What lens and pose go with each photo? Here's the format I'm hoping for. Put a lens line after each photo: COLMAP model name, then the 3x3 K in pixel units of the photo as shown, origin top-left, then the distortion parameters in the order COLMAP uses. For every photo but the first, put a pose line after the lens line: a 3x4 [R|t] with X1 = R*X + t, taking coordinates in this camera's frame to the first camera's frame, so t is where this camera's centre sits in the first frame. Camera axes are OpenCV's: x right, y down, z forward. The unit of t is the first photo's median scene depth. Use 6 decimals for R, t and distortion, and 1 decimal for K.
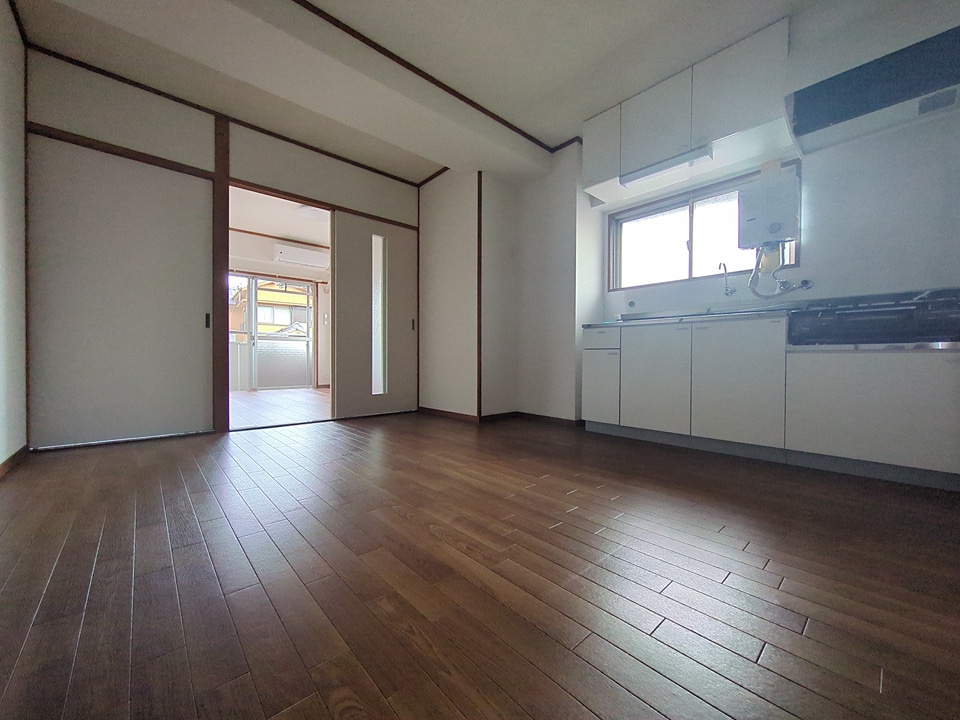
lens RADIAL K [[381.1, 0, 477.7], [0, 381.1, 362.9], [0, 0, 1]] dist [-0.004054, 0.000775]
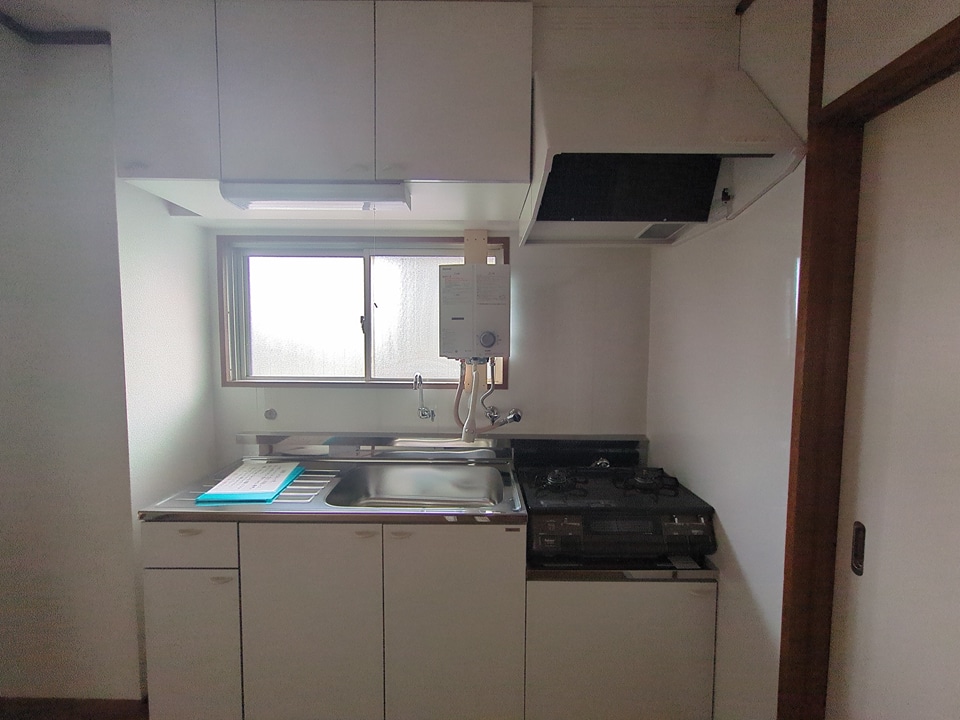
lens RADIAL K [[381.1, 0, 481.1], [0, 381.1, 364.5], [0, 0, 1]] dist [-0.004054, 0.000775]
pose [[0.671194, -0.048353, 0.739703, 0.256849], [0.002239, 0.997998, 0.063206, -0.325316], [-0.741278, -0.040768, 0.669959, 0.515689]]
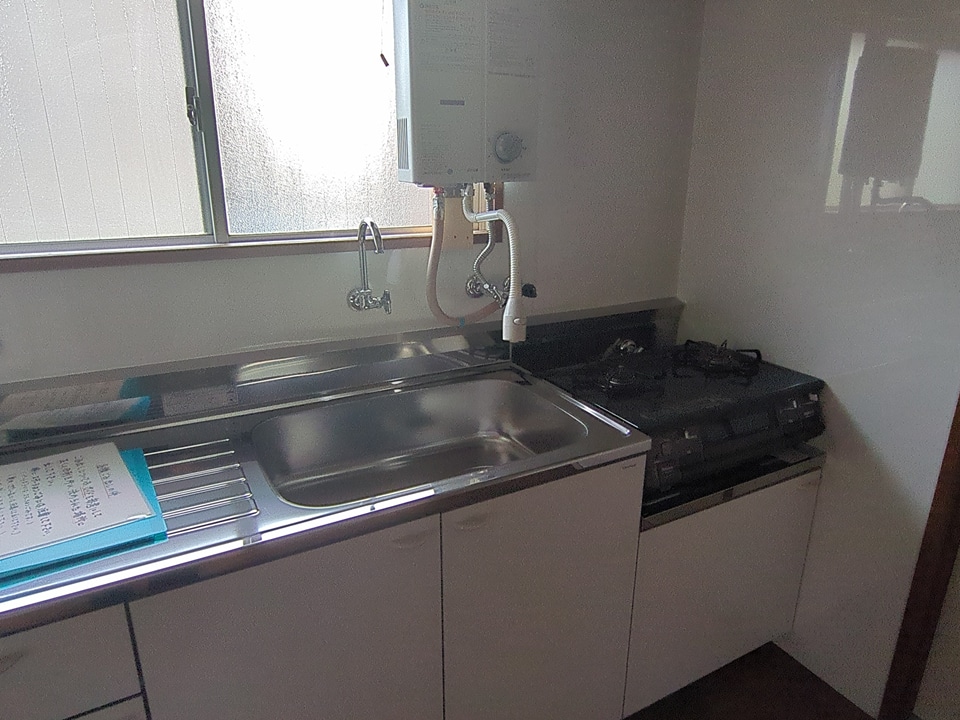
lens RADIAL K [[633.7, 0, 479.8], [0, 633.7, 355.7], [0, 0, 1]] dist [-0.002428, 0.000170]
pose [[0.215622, -0.295116, 0.930813, 0.165500], [-0.002112, 0.953093, 0.302670, -0.320690], [-0.976475, -0.067228, 0.204885, 0.813593]]
